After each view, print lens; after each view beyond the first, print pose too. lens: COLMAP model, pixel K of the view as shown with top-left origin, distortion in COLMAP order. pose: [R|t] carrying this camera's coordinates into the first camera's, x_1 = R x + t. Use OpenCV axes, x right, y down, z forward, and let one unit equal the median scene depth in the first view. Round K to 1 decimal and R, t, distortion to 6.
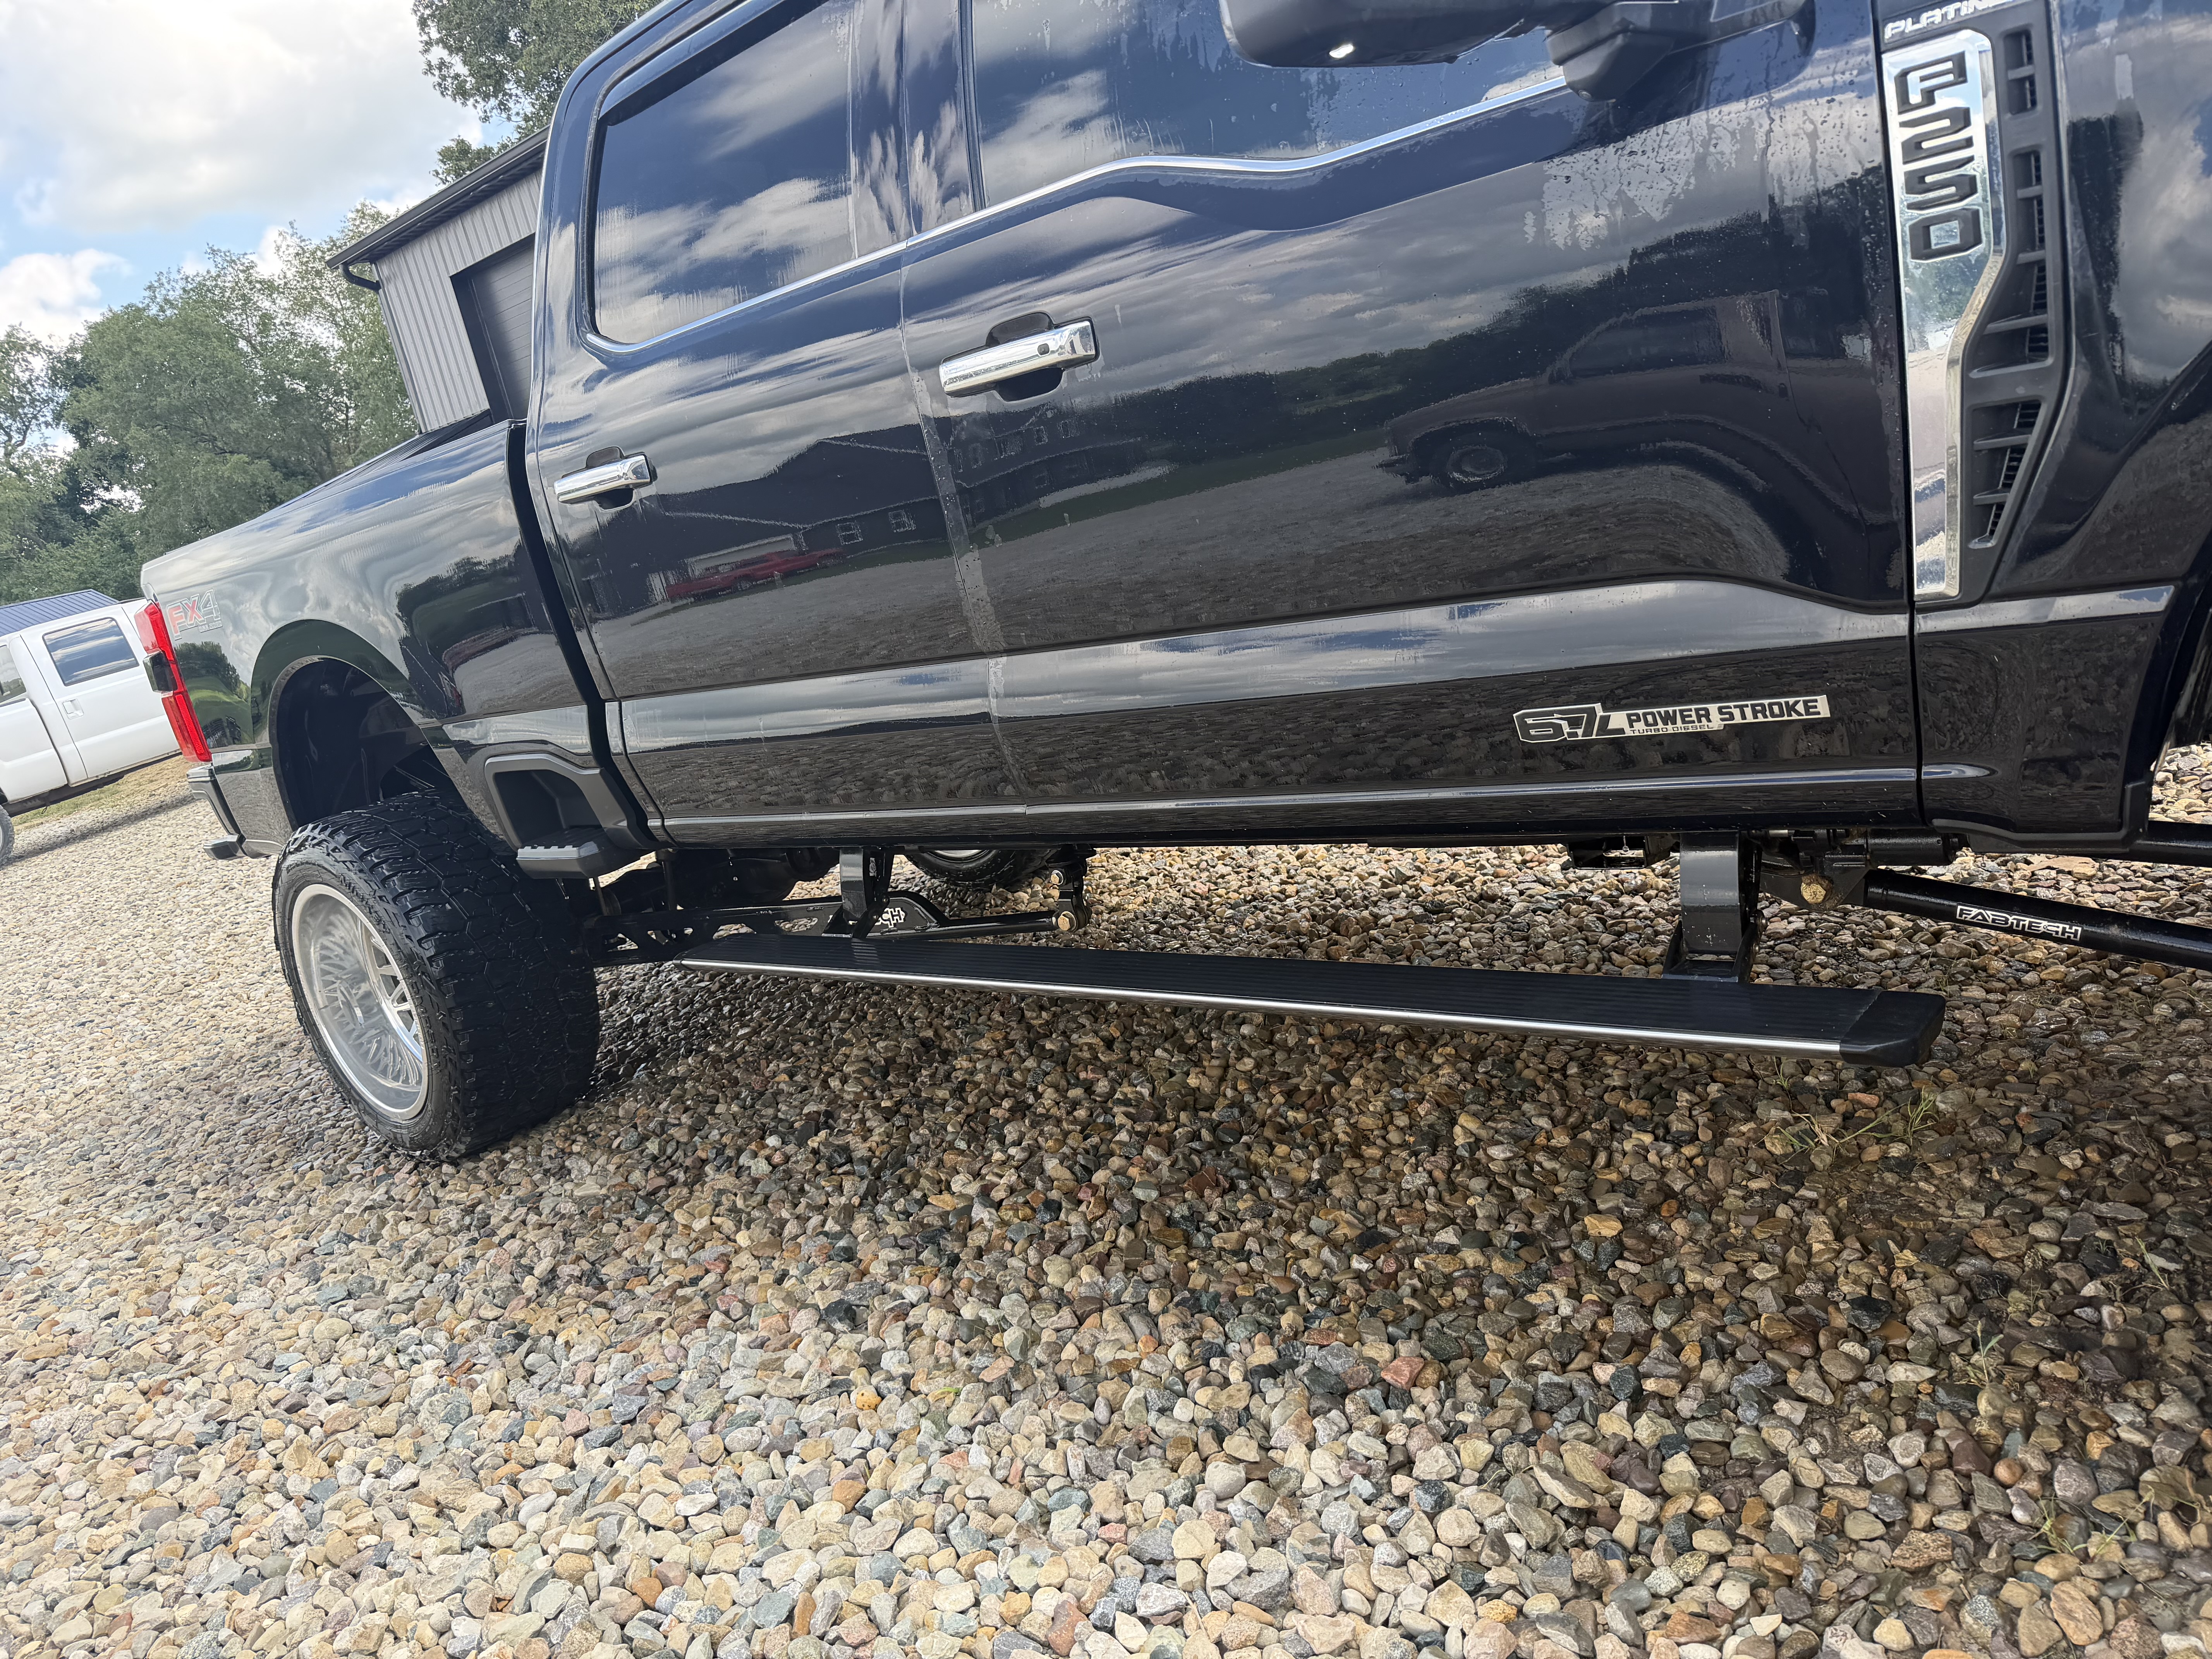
lens RADIAL K [[1593.1, 0, 1096.5], [0, 1593.1, 776.4], [0, 0, 1]] dist [0.059278, -0.128892]
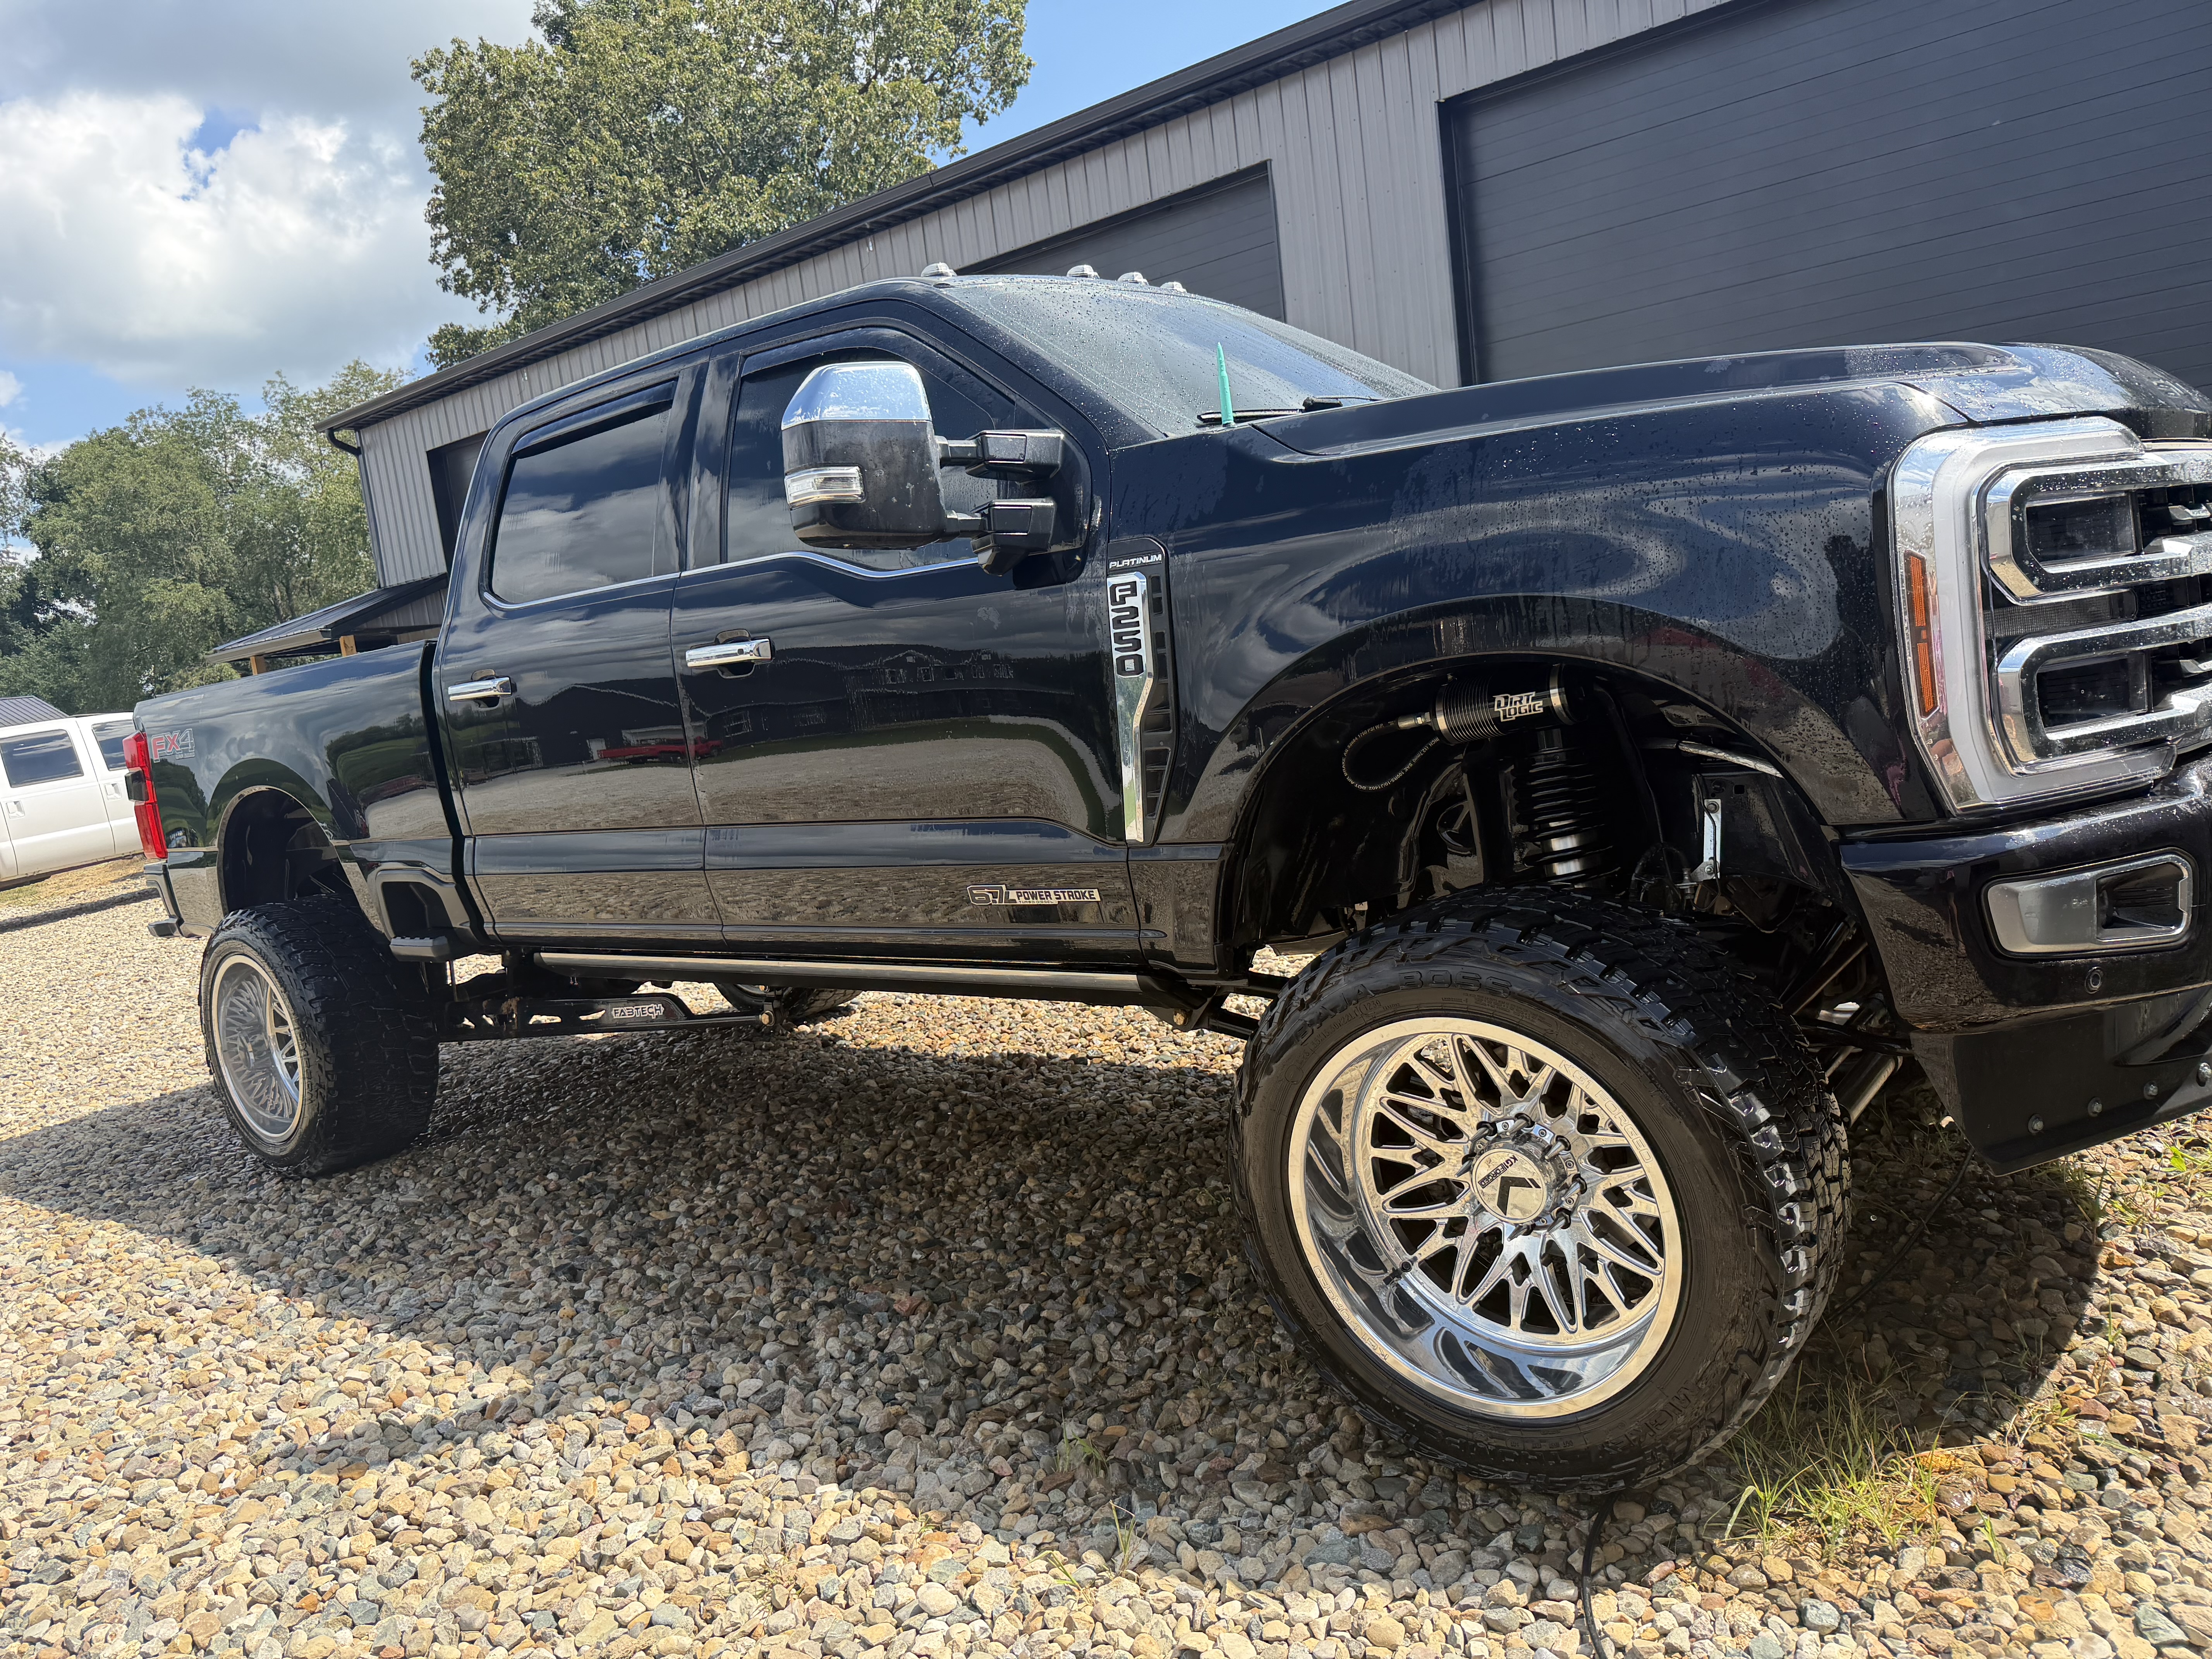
lens RADIAL K [[1593.1, 0, 1096.5], [0, 1593.1, 776.4], [0, 0, 1]] dist [0.059278, -0.128892]
pose [[0.994783, 0.095633, 0.035519, 0.184641], [-0.090373, 0.987638, -0.128075, 0.030697], [-0.047328, 0.124197, 0.991128, -0.425007]]
